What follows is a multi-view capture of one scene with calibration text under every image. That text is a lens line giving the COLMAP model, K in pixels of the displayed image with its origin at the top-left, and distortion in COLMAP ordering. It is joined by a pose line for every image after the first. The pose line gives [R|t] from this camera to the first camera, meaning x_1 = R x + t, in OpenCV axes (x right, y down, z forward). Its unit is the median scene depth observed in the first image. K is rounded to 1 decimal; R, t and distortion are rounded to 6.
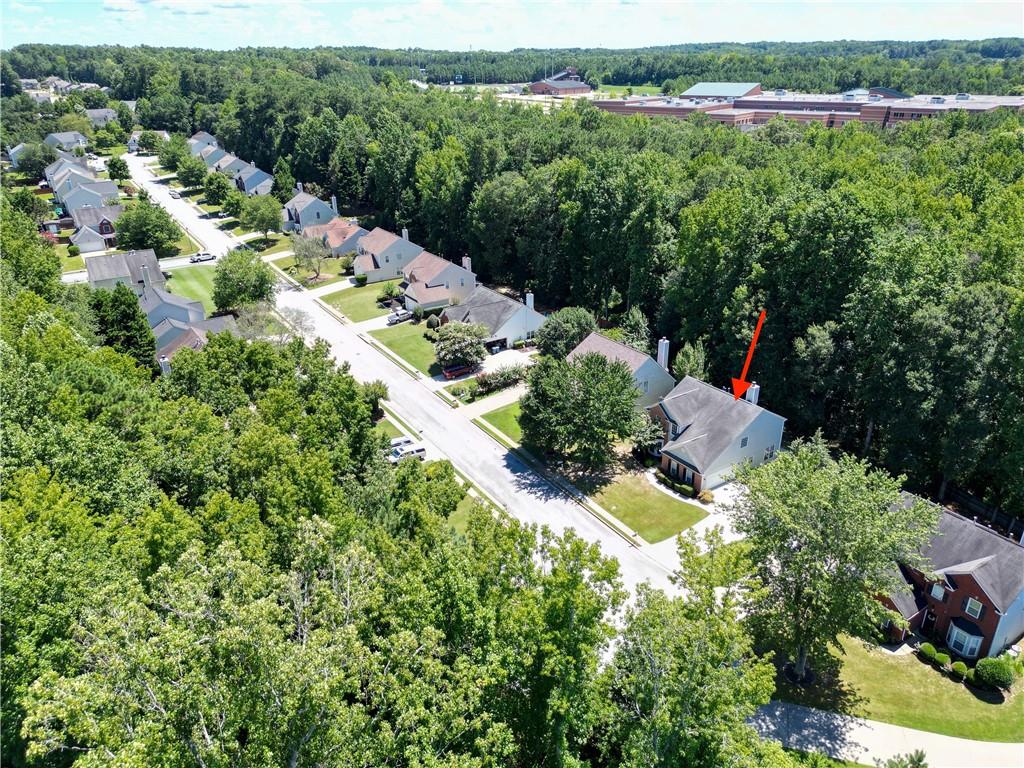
lens RADIAL K [[720.3, 0, 501.2], [0, 720.3, 384.4], [0, 0, 1]] dist [0.074707, -0.068654]
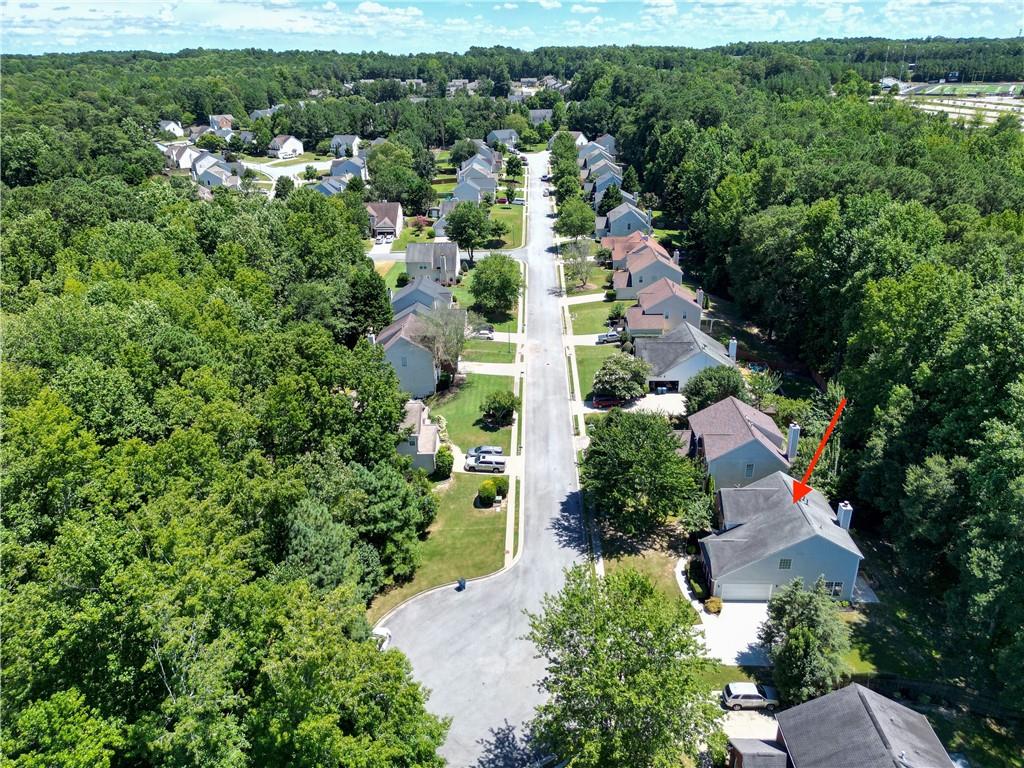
lens RADIAL K [[720.3, 0, 501.2], [0, 720.3, 384.4], [0, 0, 1]] dist [0.074707, -0.068654]
pose [[0.819000, 0.231651, -0.524954, 0.430413], [-0.227330, 0.971016, 0.073823, -0.104436], [0.526840, 0.058877, 0.847923, 0.080041]]
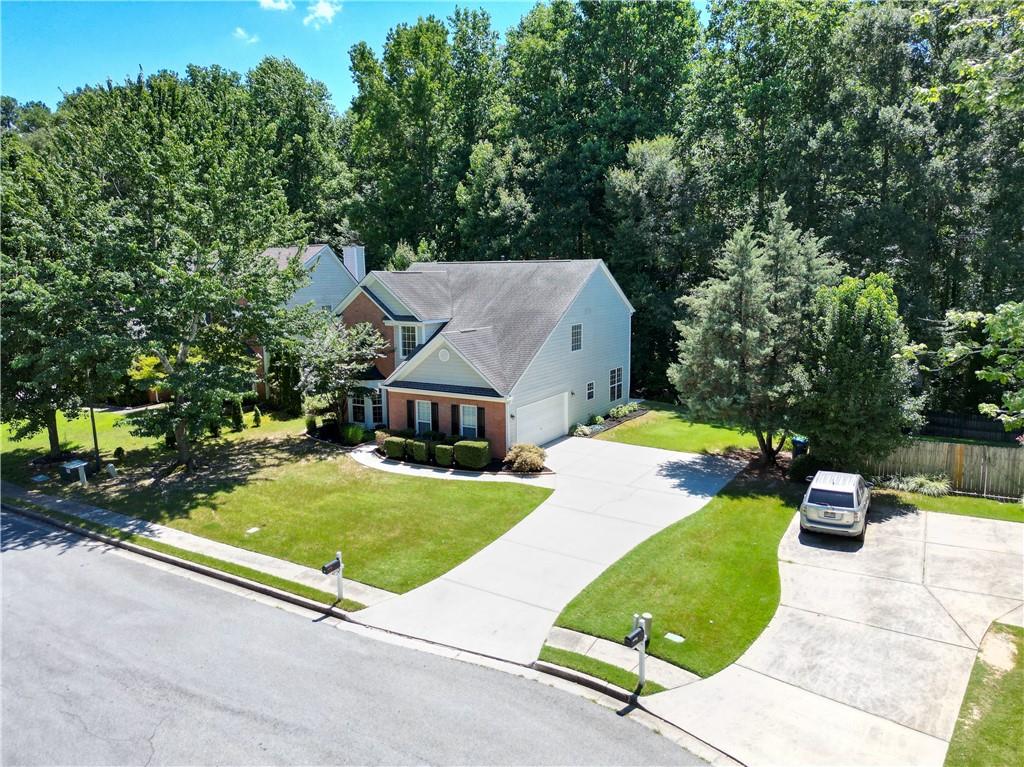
lens RADIAL K [[720.3, 0, 501.2], [0, 720.3, 383.9], [0, 0, 1]] dist [0.074707, -0.068654]
pose [[0.902962, -0.057922, 0.425799, 0.112719], [0.170887, 0.957556, -0.232131, 0.179206], [-0.394281, 0.282369, 0.874534, 0.622901]]
